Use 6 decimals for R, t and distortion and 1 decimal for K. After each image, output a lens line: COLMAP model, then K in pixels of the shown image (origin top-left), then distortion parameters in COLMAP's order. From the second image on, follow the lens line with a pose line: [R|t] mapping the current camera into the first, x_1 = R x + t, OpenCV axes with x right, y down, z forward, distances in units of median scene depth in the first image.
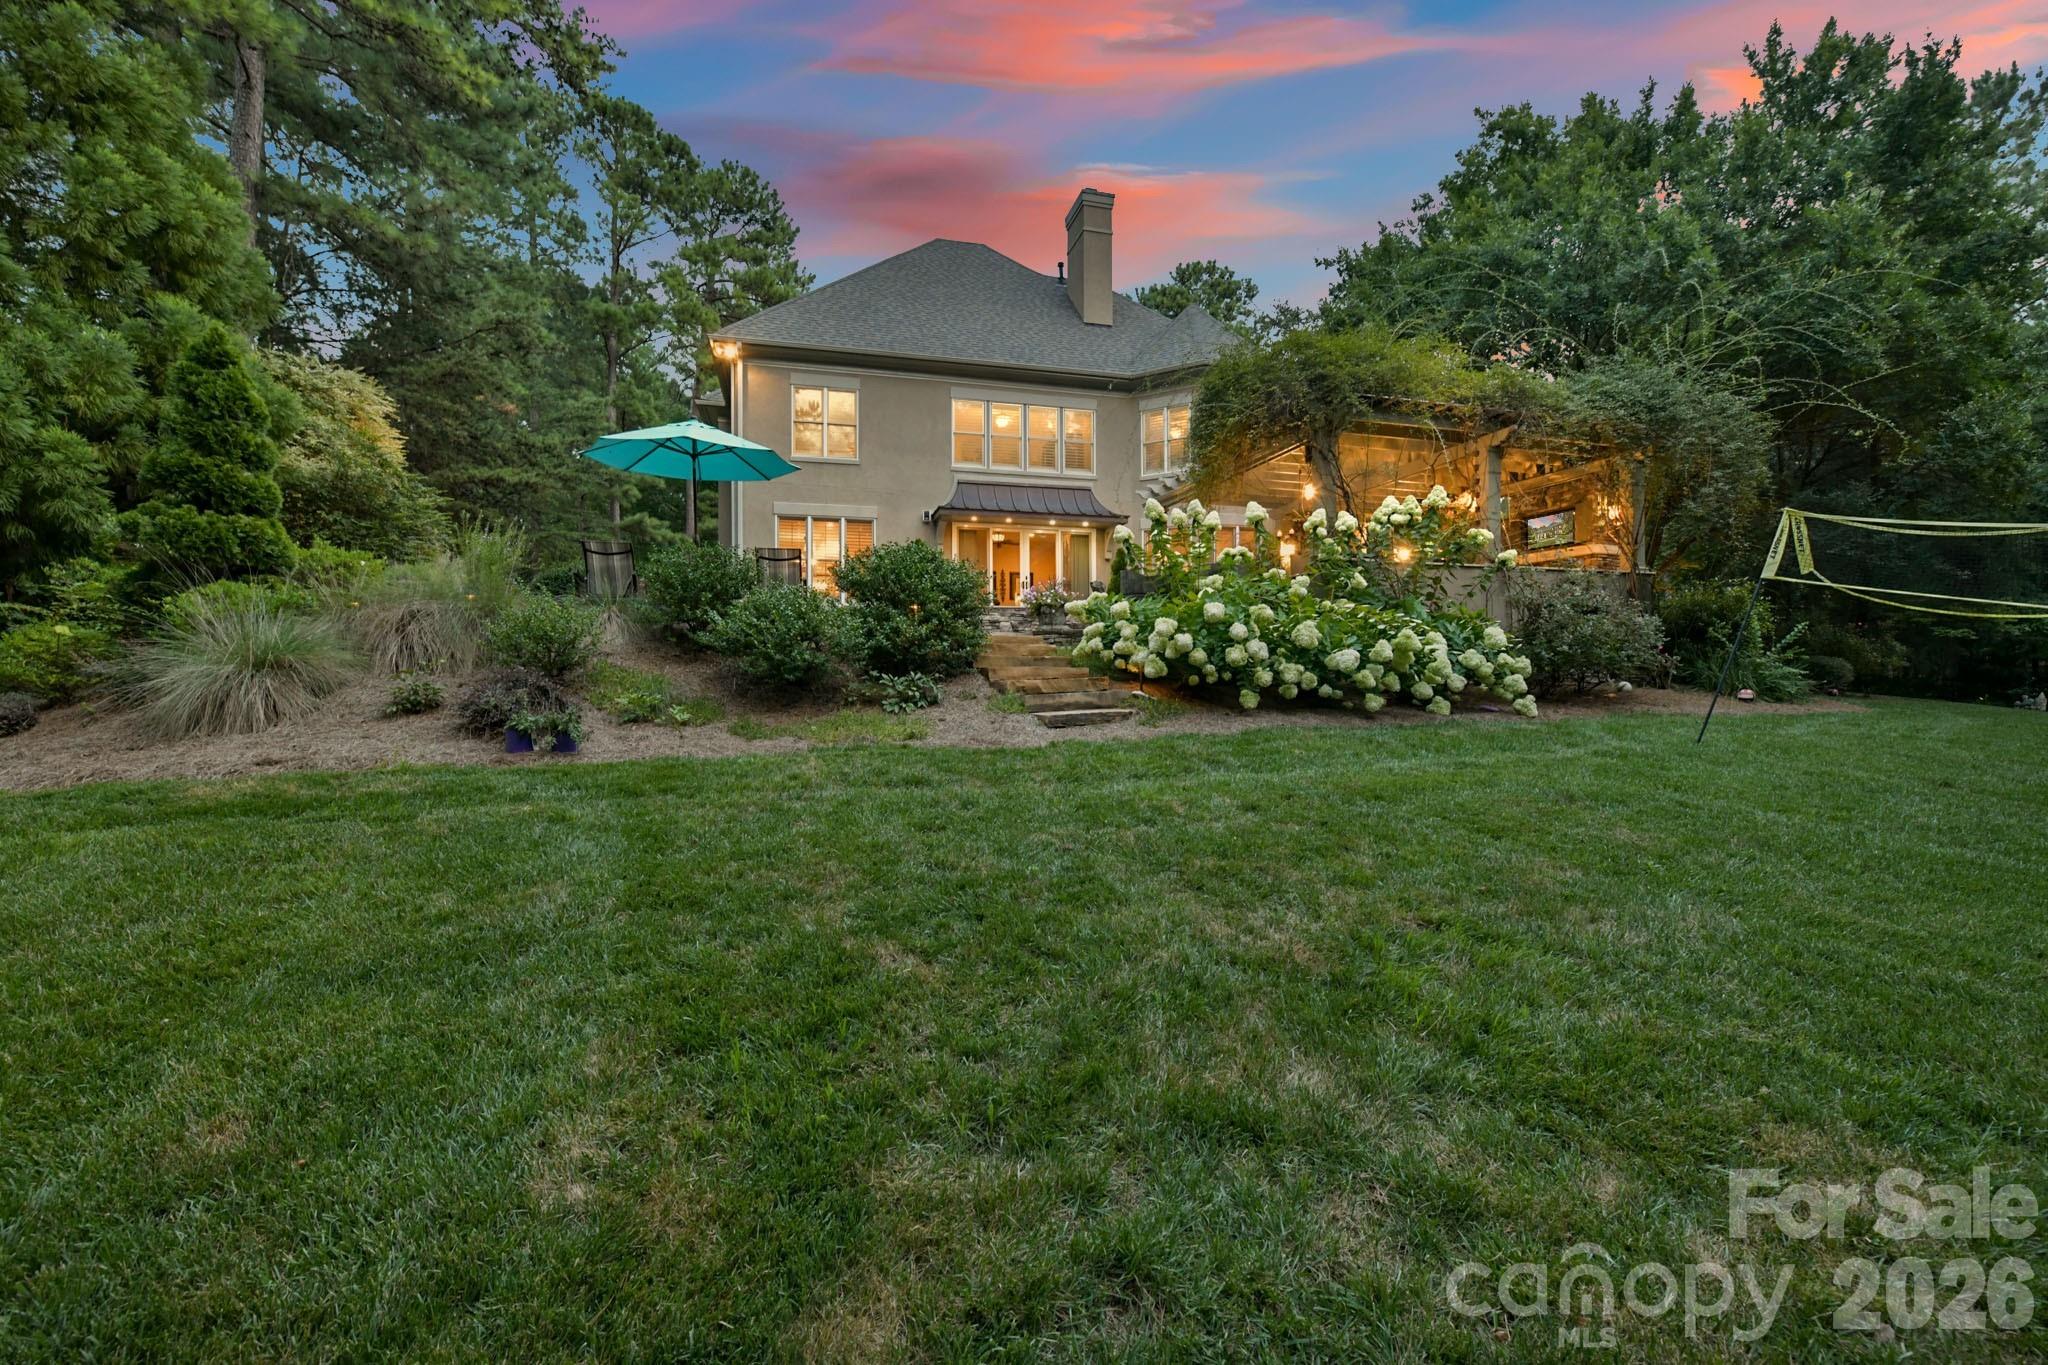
lens RADIAL K [[822.5, 0, 1019.2], [0, 822.5, 676.9], [0, 0, 1]] dist [-0.017840, -0.001030]
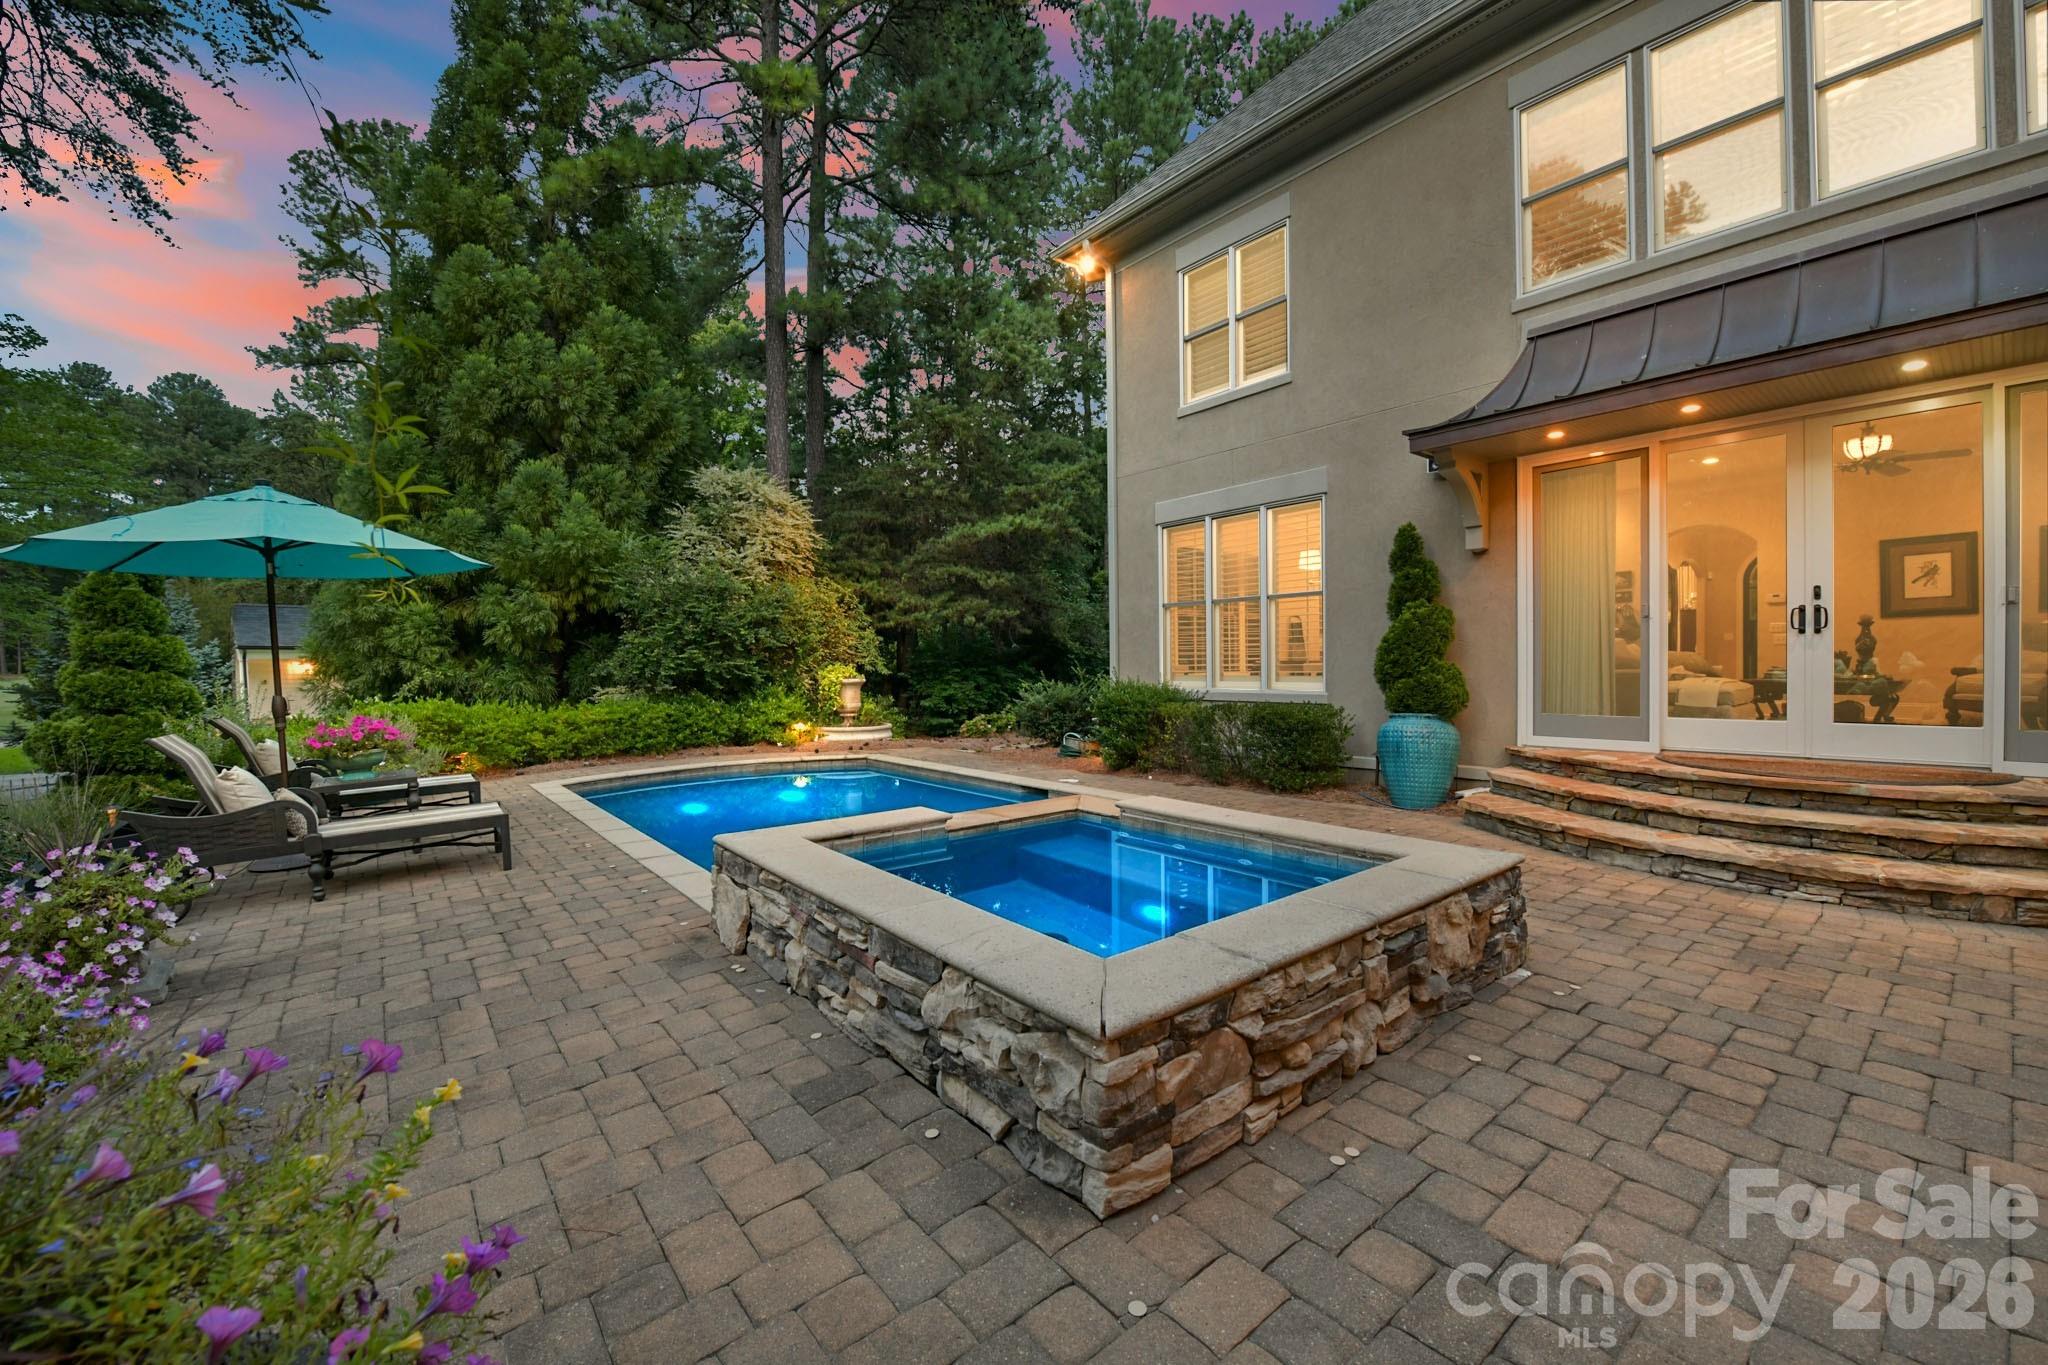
lens RADIAL K [[822.5, 0, 1019.2], [0, 822.5, 676.9], [0, 0, 1]] dist [-0.017840, -0.001030]
pose [[0.399777, 0.012797, -0.916523, 0.161614], [0.005173, 0.999855, 0.016217, -0.103278], [0.916598, -0.011224, 0.399652, 0.679523]]
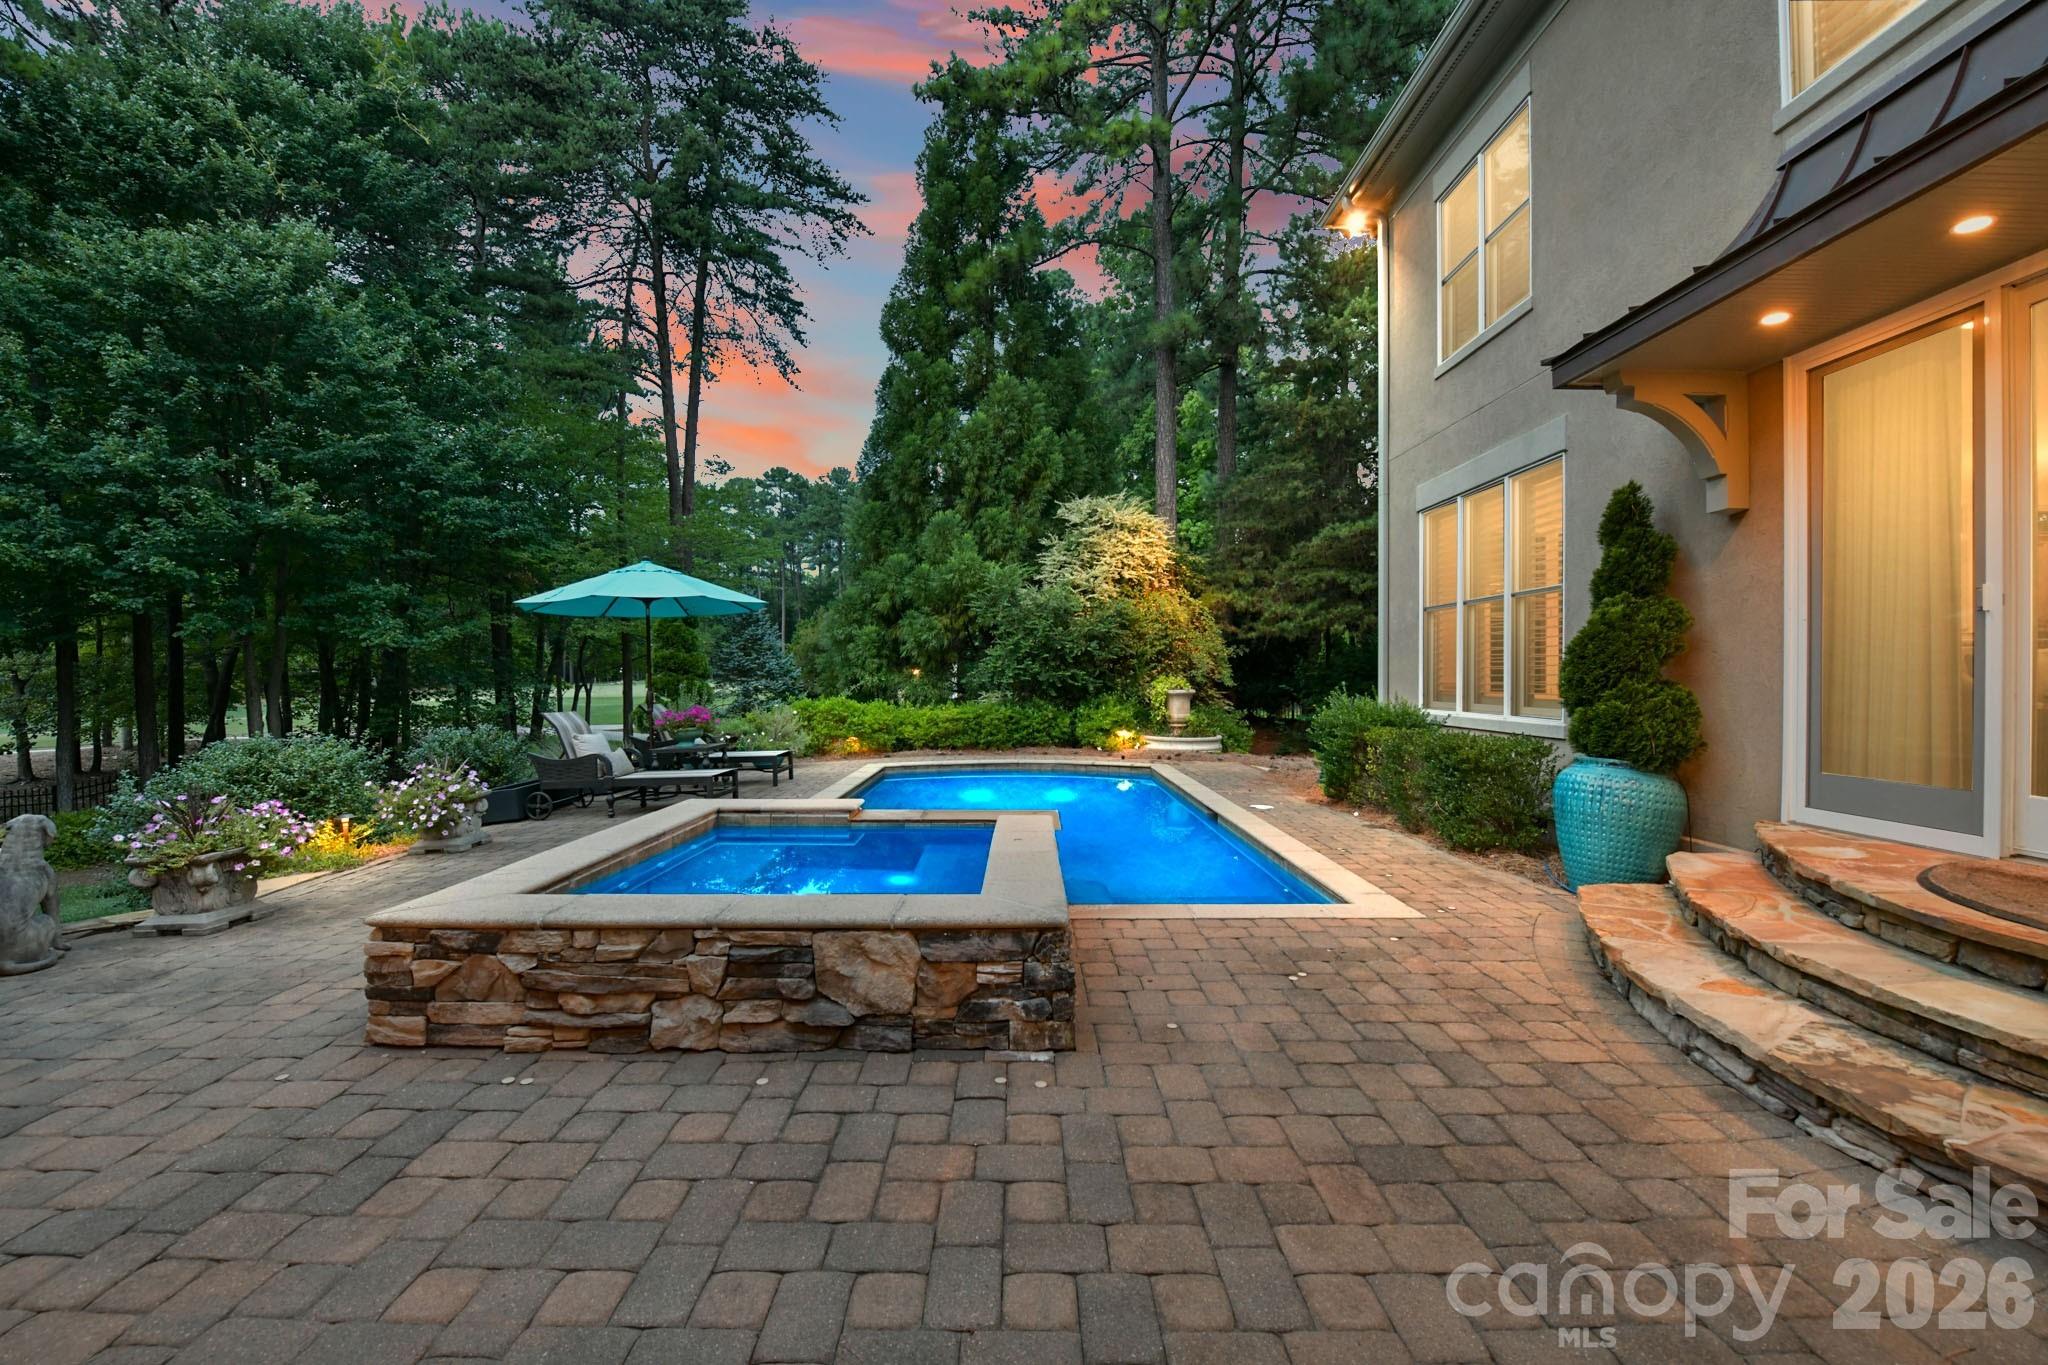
lens RADIAL K [[822.5, 0, 1019.2], [0, 822.5, 676.9], [0, 0, 1]] dist [-0.017840, -0.001030]
pose [[-0.264776, 0.003666, -0.964303, 0.188453], [-0.006865, 0.999960, 0.005686, -0.105430], [0.964285, 0.008125, -0.264741, 0.884897]]
